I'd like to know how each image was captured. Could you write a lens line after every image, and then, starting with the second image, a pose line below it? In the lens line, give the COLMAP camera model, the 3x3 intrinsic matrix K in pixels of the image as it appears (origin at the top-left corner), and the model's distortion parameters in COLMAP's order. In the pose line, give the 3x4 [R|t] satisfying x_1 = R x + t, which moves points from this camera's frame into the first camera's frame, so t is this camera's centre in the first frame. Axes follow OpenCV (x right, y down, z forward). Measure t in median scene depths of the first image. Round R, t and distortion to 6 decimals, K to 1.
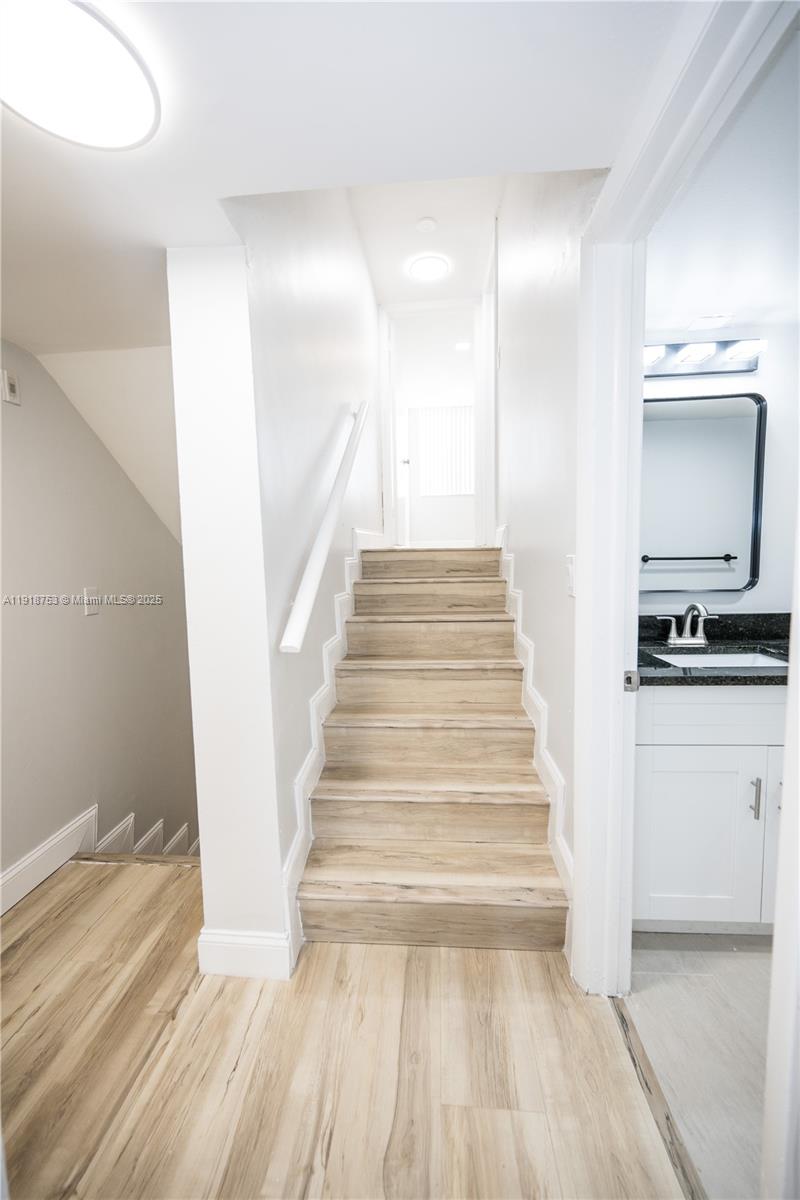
lens RADIAL K [[424.2, 0, 431.0], [0, 424.2, 607.0], [0, 0, 1]] dist [-0.001963, -0.000226]
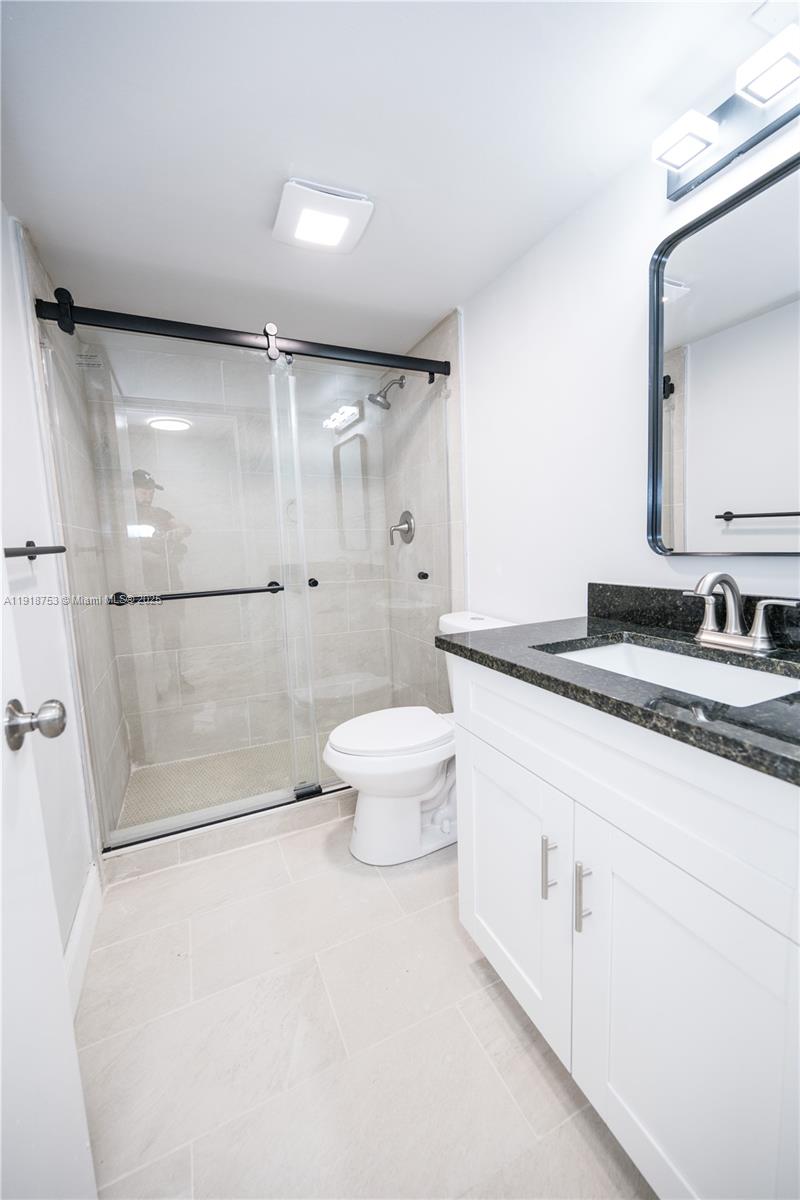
lens RADIAL K [[467.5, 0, 403.0], [0, 467.5, 596.1], [0, 0, 1]] dist [0.003110, 0.000034]
pose [[0.476095, 0.107190, -0.872837, 0.926357], [-0.055320, 0.994228, 0.091923, -0.010189], [0.877652, 0.004521, 0.479277, 0.326011]]
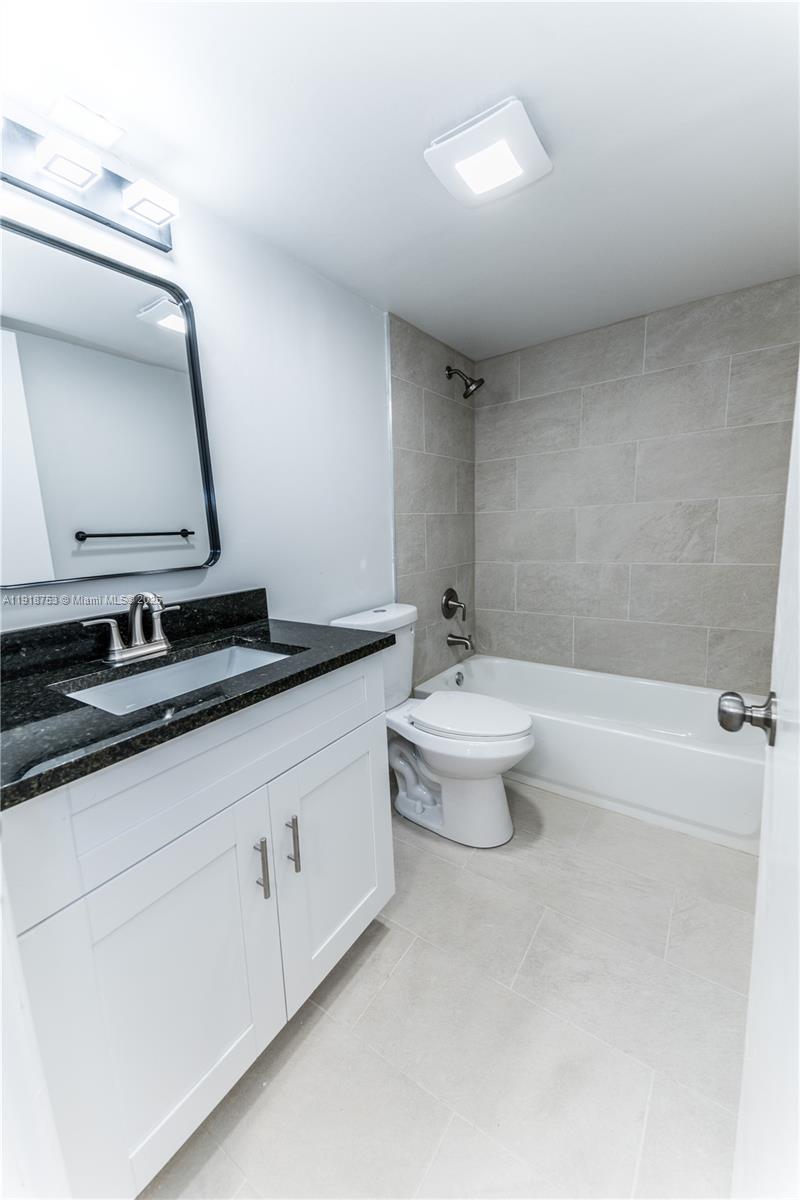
lens RADIAL K [[467.5, 0, 403.0], [0, 467.5, 596.1], [0, 0, 1]] dist [0.003110, 0.000034]
pose [[0.511508, -0.125922, 0.850002, 0.214418], [0.125908, 0.989511, 0.070821, -0.002202], [-0.850004, 0.070797, 0.521997, 0.285438]]
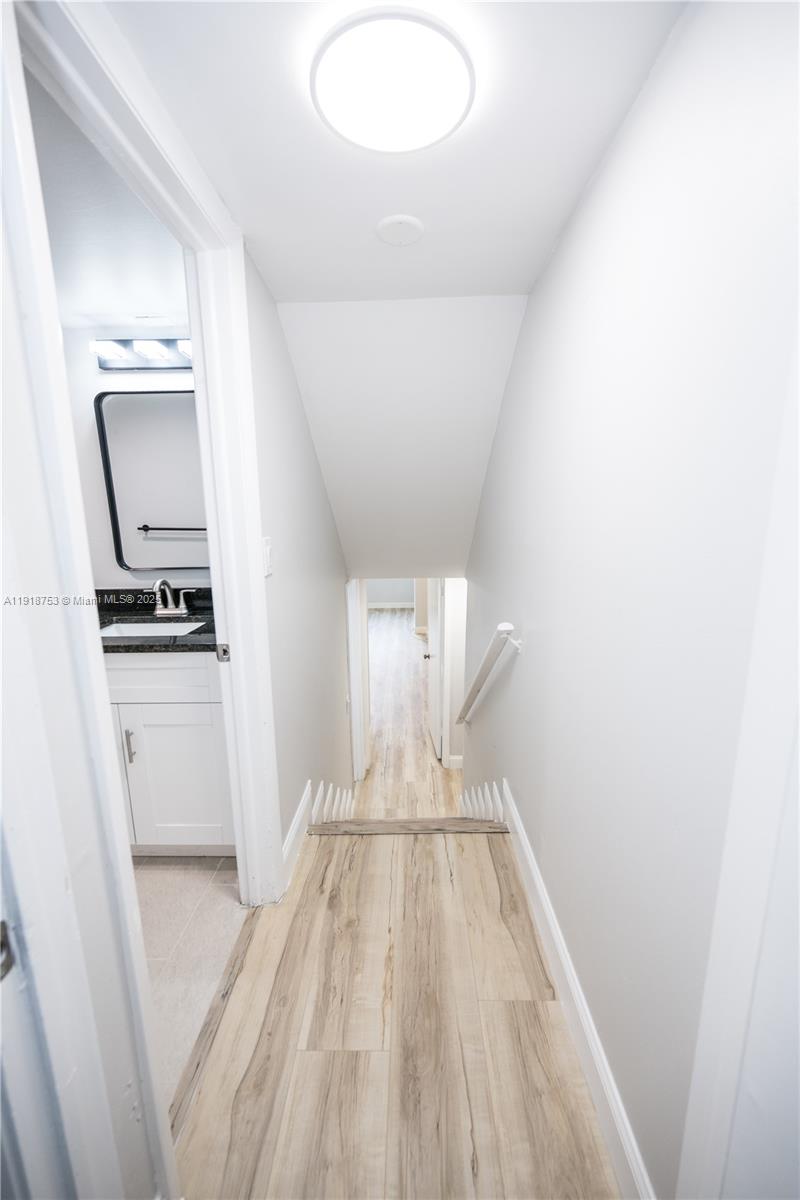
lens RADIAL K [[467.5, 0, 403.0], [0, 467.5, 596.1], [0, 0, 1]] dist [0.003110, 0.000034]
pose [[0.998663, -0.001577, 0.051673, 1.153199], [-0.003306, 0.995542, 0.094261, -0.079918], [-0.051591, -0.094306, 0.994206, -0.268001]]
